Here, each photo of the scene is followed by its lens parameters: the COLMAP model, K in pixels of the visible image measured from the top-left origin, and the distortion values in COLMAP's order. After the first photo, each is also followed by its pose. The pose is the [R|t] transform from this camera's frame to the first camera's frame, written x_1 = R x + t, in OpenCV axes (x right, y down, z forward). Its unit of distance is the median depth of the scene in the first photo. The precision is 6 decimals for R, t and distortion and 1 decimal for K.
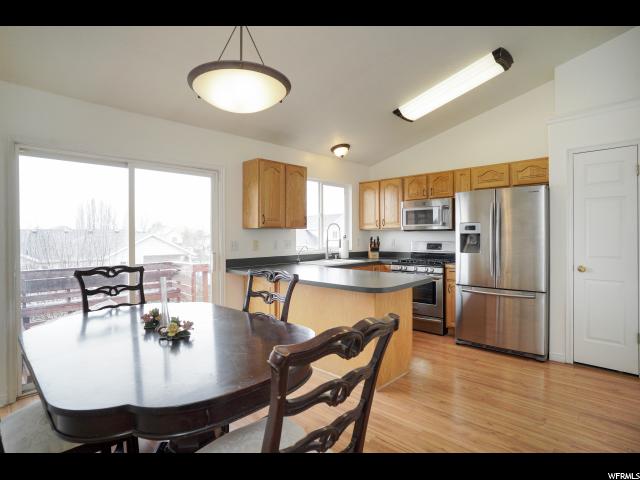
lens RADIAL K [[334.5, 0, 316.9], [0, 334.5, 236.8], [0, 0, 1]] dist [-0.089227, 0.047955]
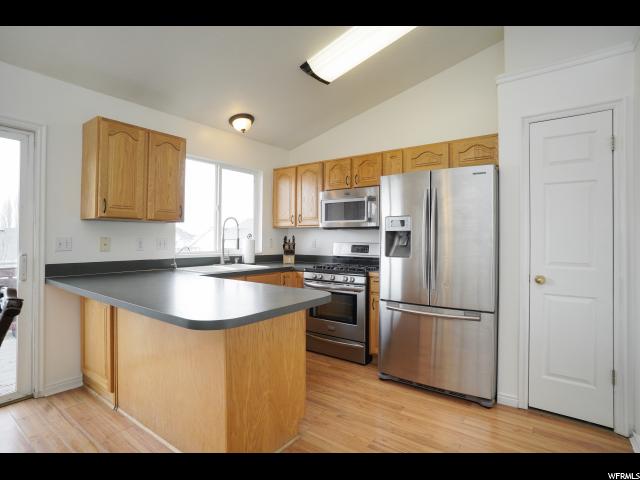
lens RADIAL K [[334.5, 0, 316.9], [0, 334.5, 236.8], [0, 0, 1]] dist [-0.089227, 0.047955]
pose [[0.989933, 0.013141, 0.140927, 0.159153], [-0.011737, 0.999873, -0.010794, 0.011653], [-0.141051, 0.009032, 0.989961, 0.251766]]
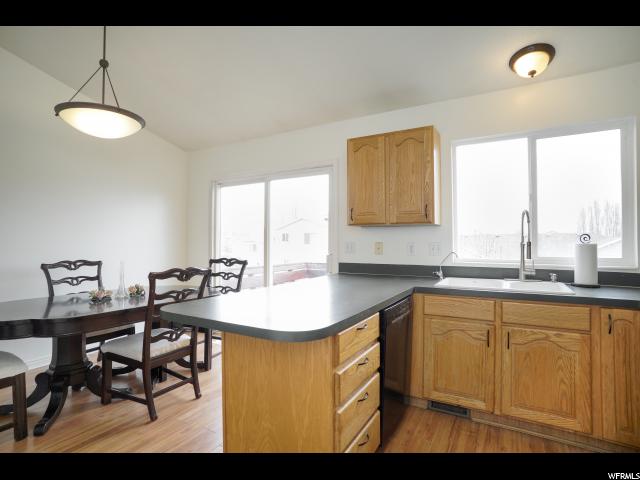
lens RADIAL K [[334.5, 0, 316.9], [0, 334.5, 236.8], [0, 0, 1]] dist [-0.089227, 0.047955]
pose [[0.240303, -0.007950, -0.970665, 0.524339], [-0.005043, 0.999943, -0.009438, 0.006979], [0.970685, 0.007163, 0.240250, 0.657451]]
